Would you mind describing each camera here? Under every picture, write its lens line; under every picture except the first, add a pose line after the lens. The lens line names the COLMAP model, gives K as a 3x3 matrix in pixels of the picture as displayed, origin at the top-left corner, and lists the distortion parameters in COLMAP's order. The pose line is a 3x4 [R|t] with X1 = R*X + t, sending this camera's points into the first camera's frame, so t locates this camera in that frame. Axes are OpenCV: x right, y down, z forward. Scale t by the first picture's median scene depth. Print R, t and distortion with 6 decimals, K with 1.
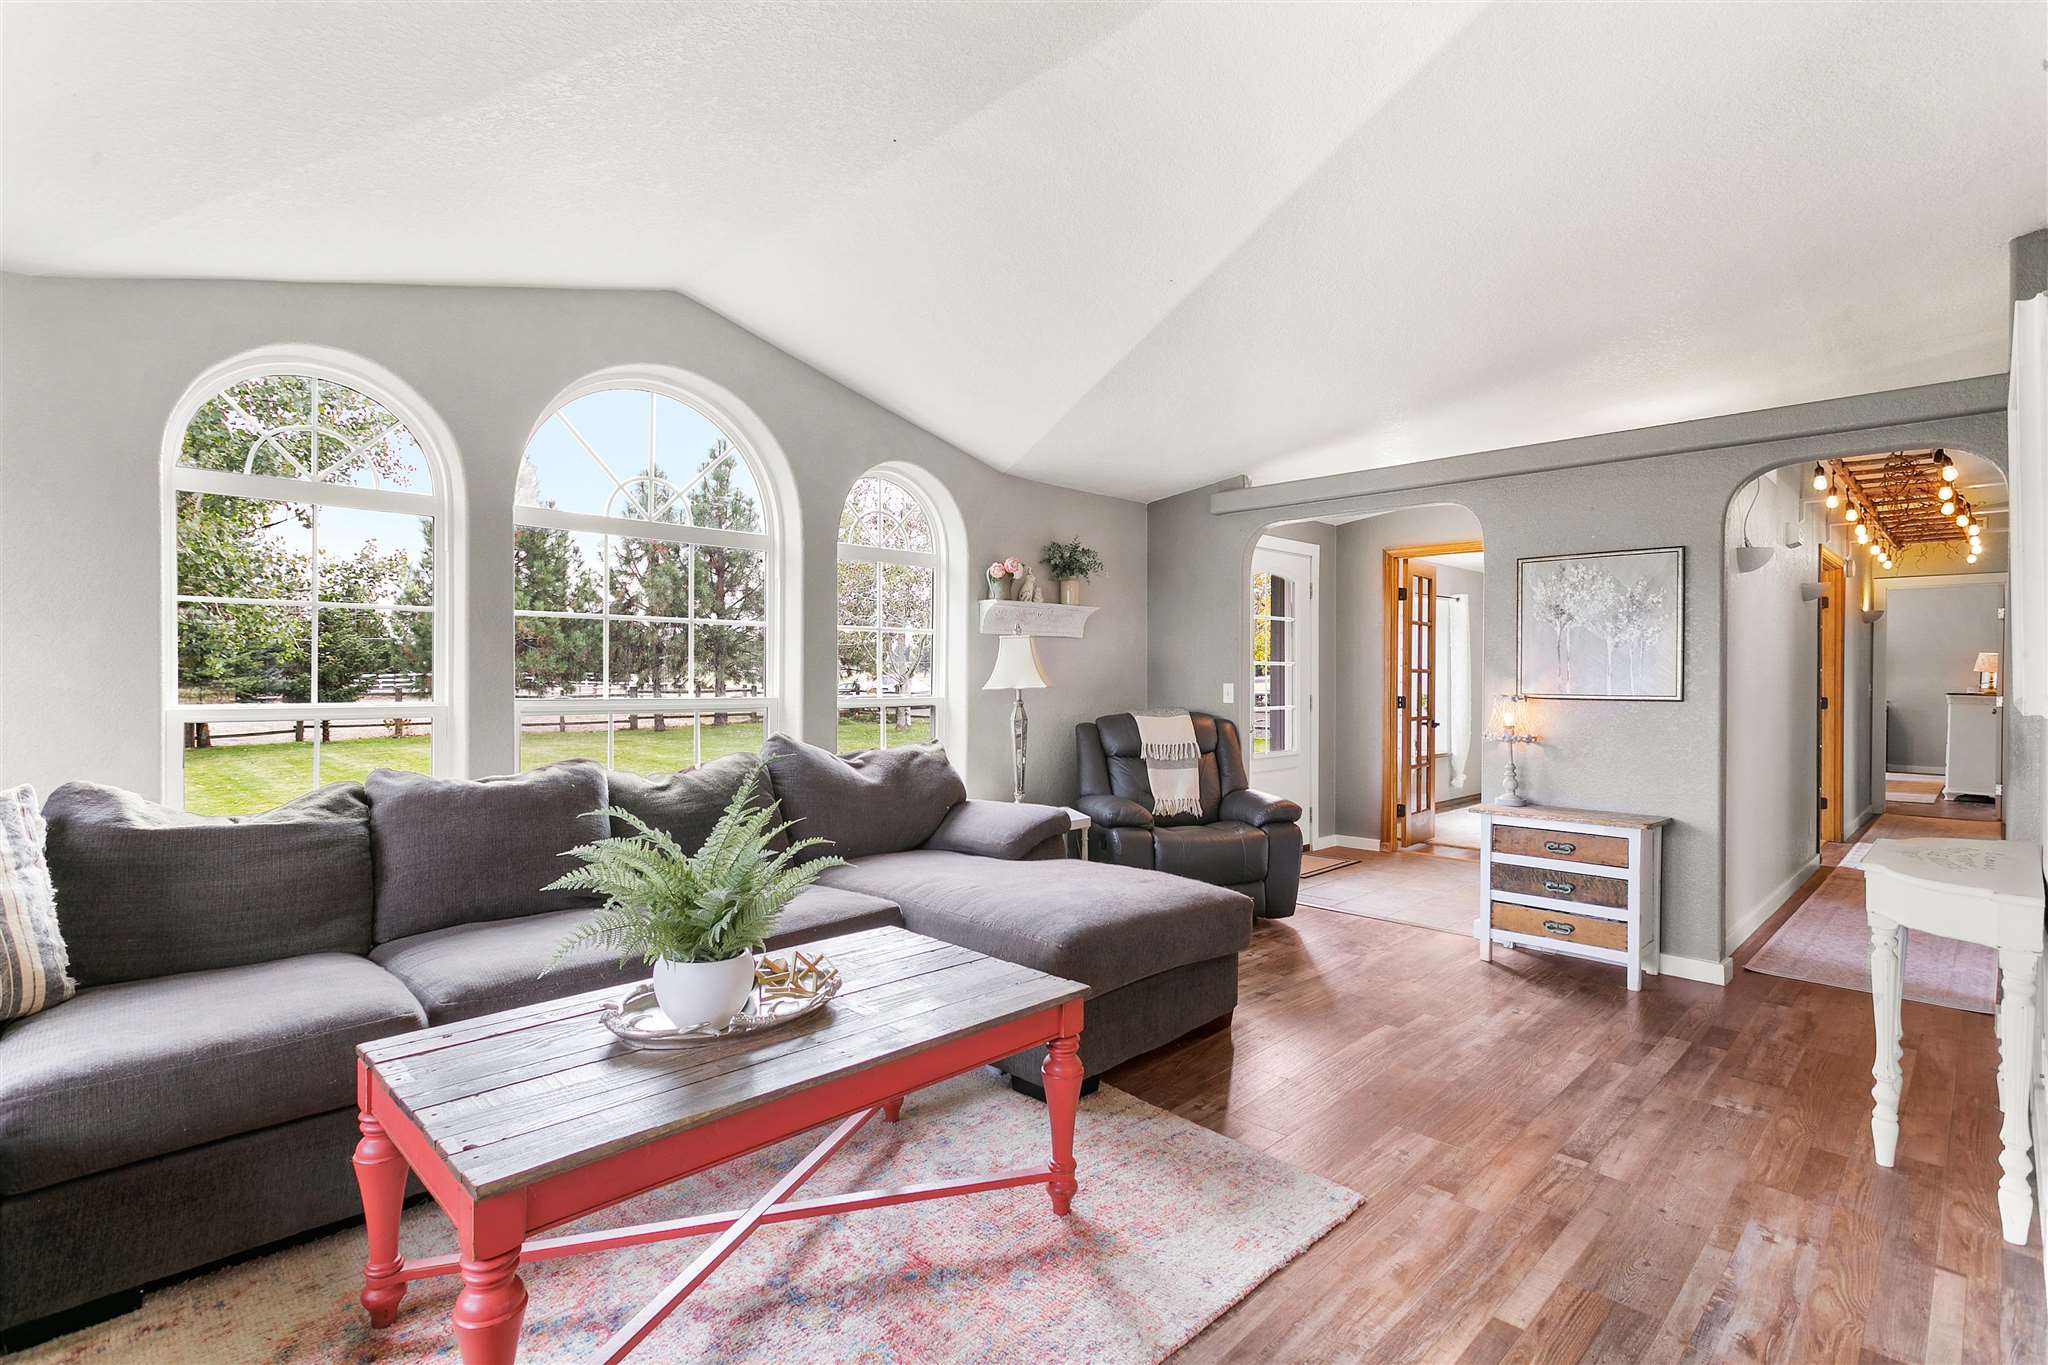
lens RADIAL K [[986.3, 0, 1024.7], [0, 986.3, 675.1], [0, 0, 1]] dist [0.009353, 0.000105]
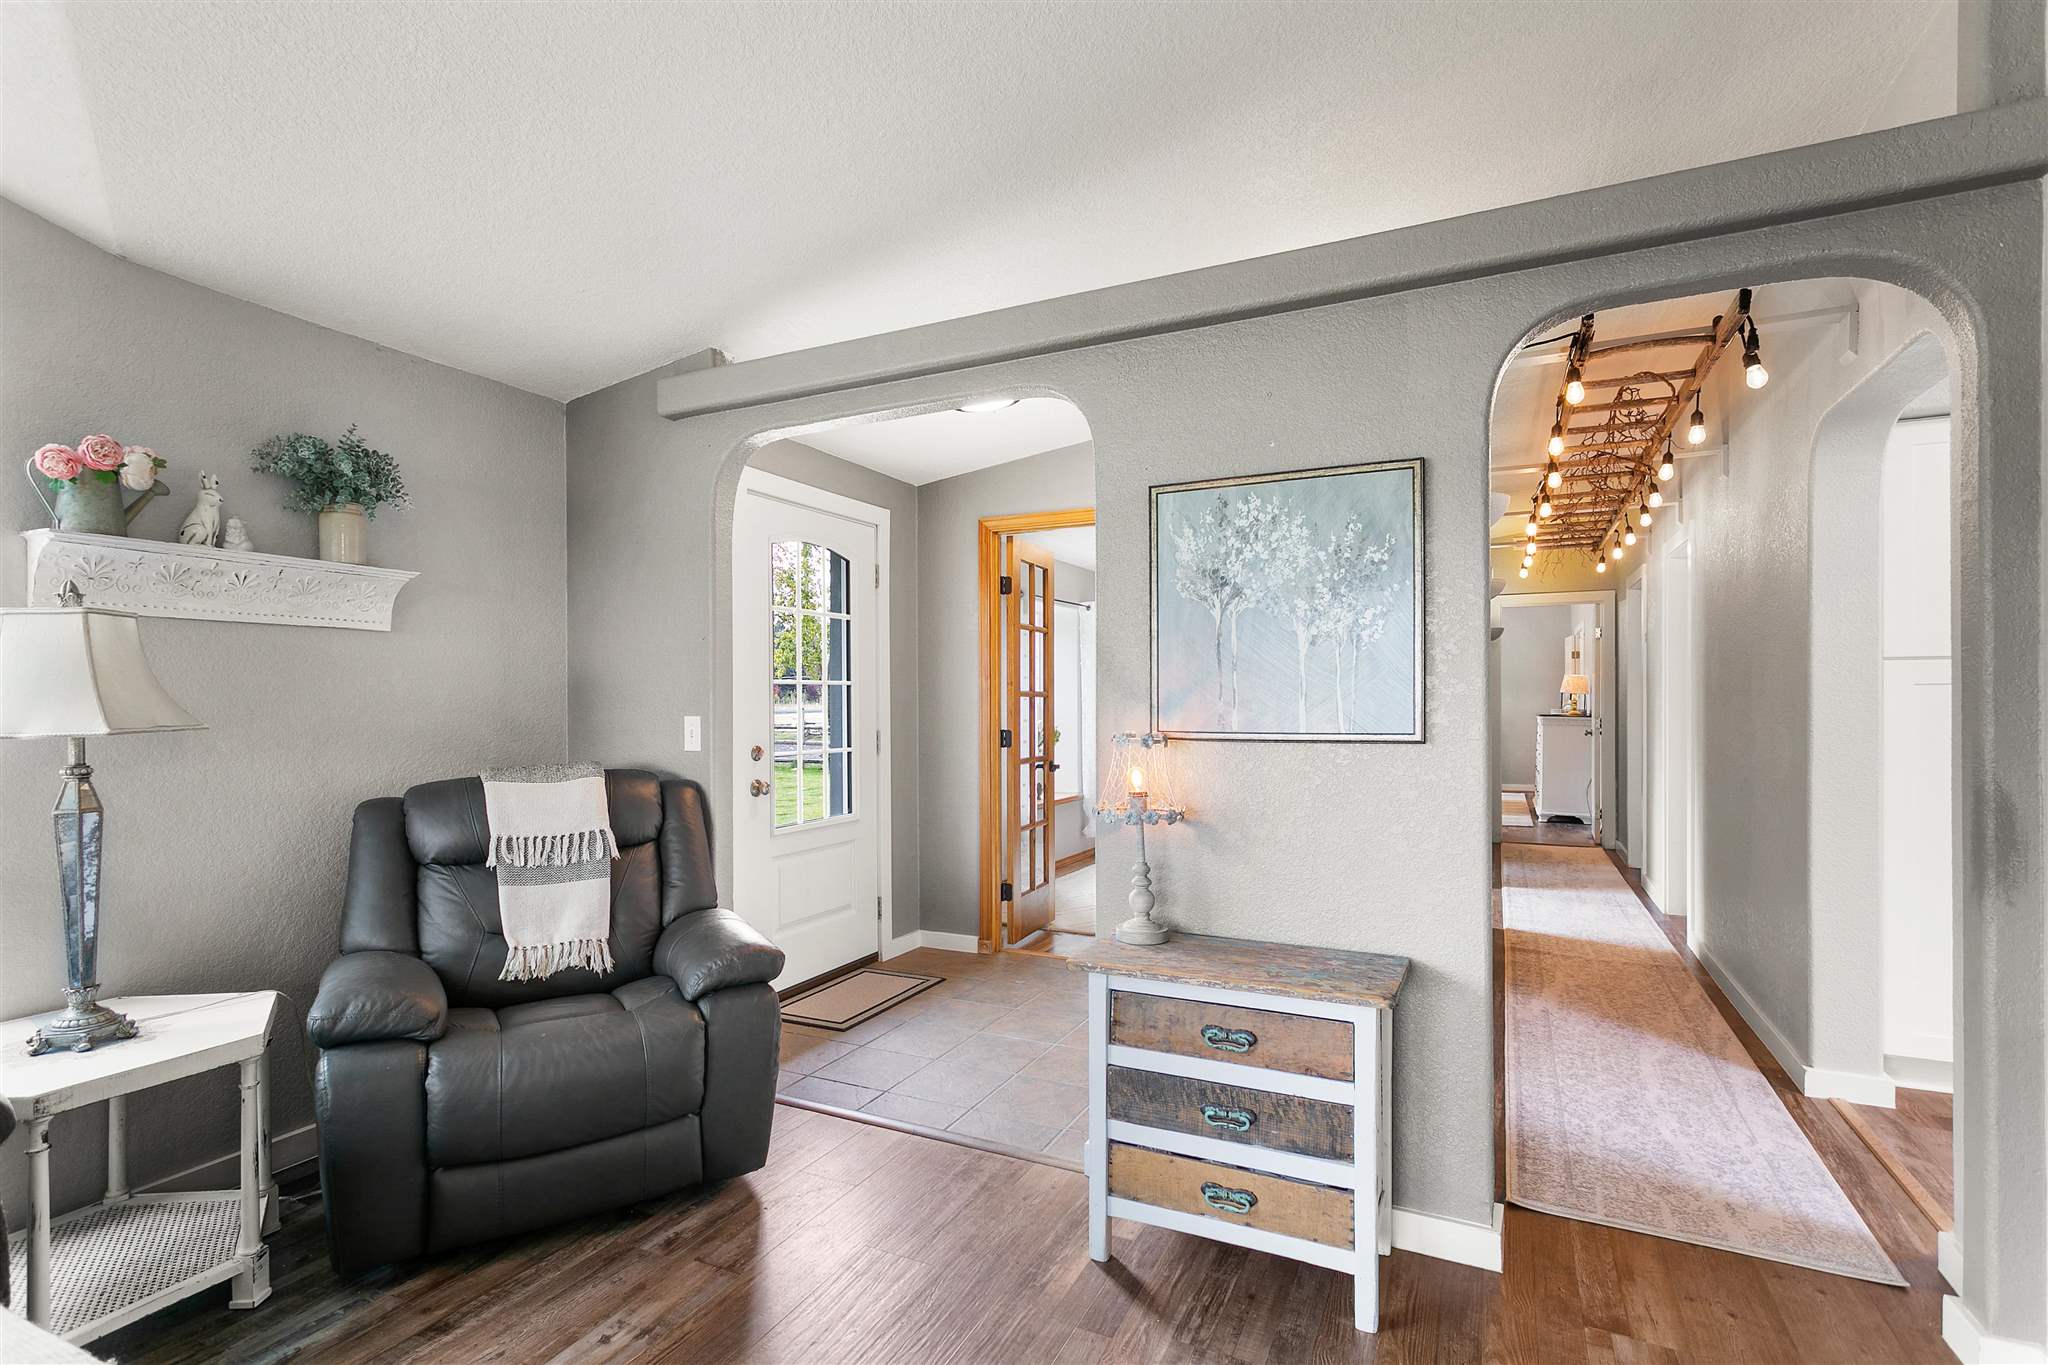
lens RADIAL K [[986.3, 0, 1020.5], [0, 986.3, 692.2], [0, 0, 1]] dist [0.009353, 0.000105]
pose [[0.946994, -0.004135, 0.321225, 0.215425], [0.007595, 0.999926, -0.009520, 0.001627], [-0.321162, 0.011455, 0.946955, 0.428587]]
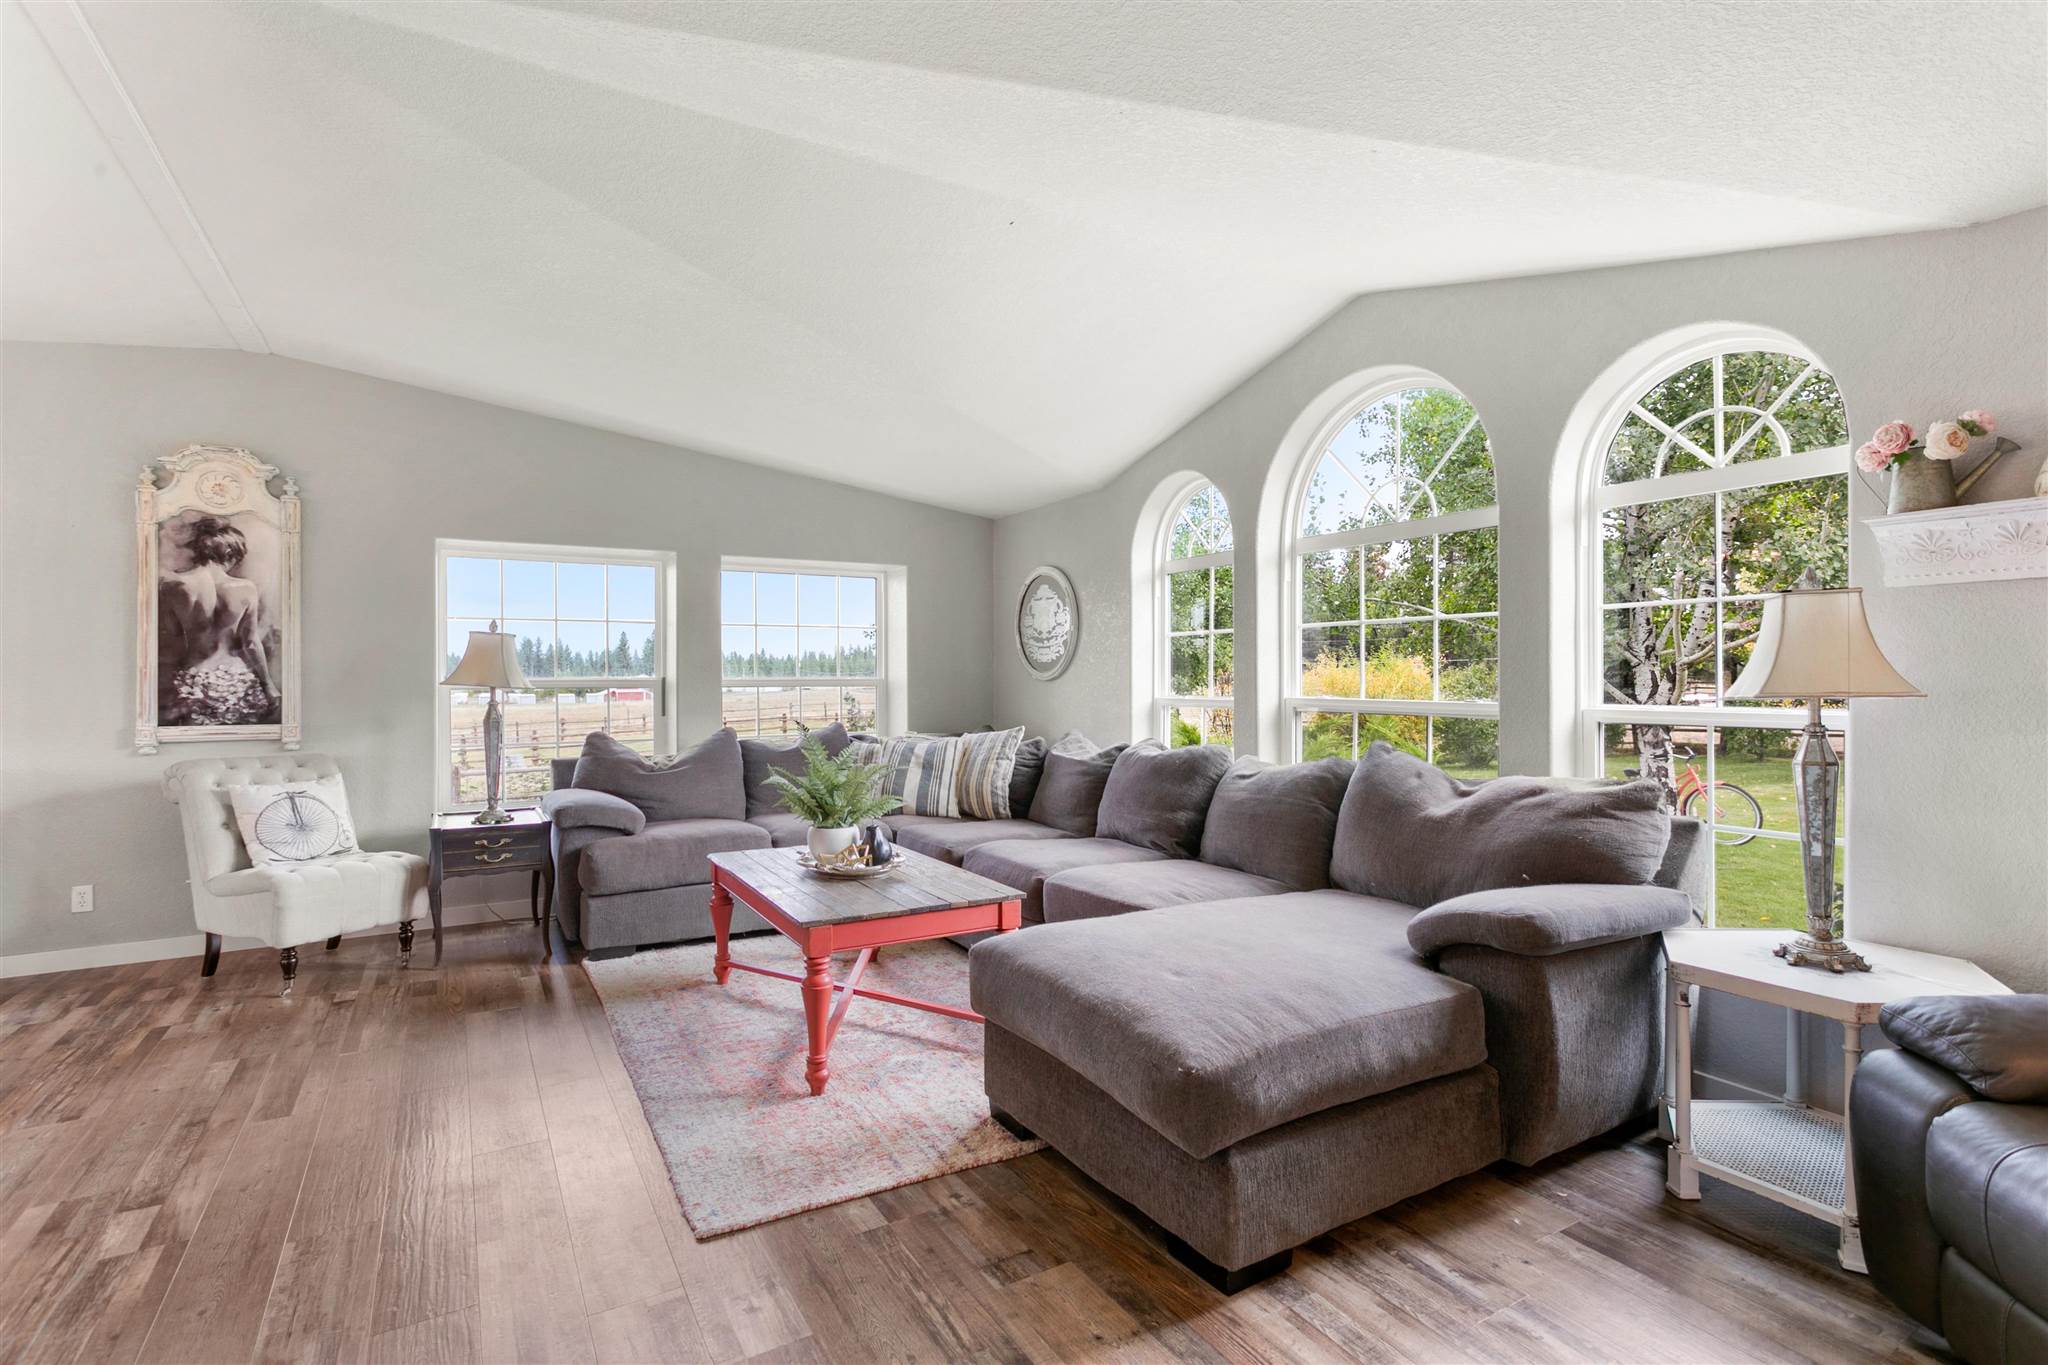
lens RADIAL K [[986.3, 0, 1026.5], [0, 986.3, 685.4], [0, 0, 1]] dist [0.009353, 0.000105]
pose [[-0.261322, -0.000430, -0.965252, 0.523173], [-0.003068, 0.999995, 0.000385, 0.007057], [0.965247, 0.003063, -0.261322, 0.688619]]
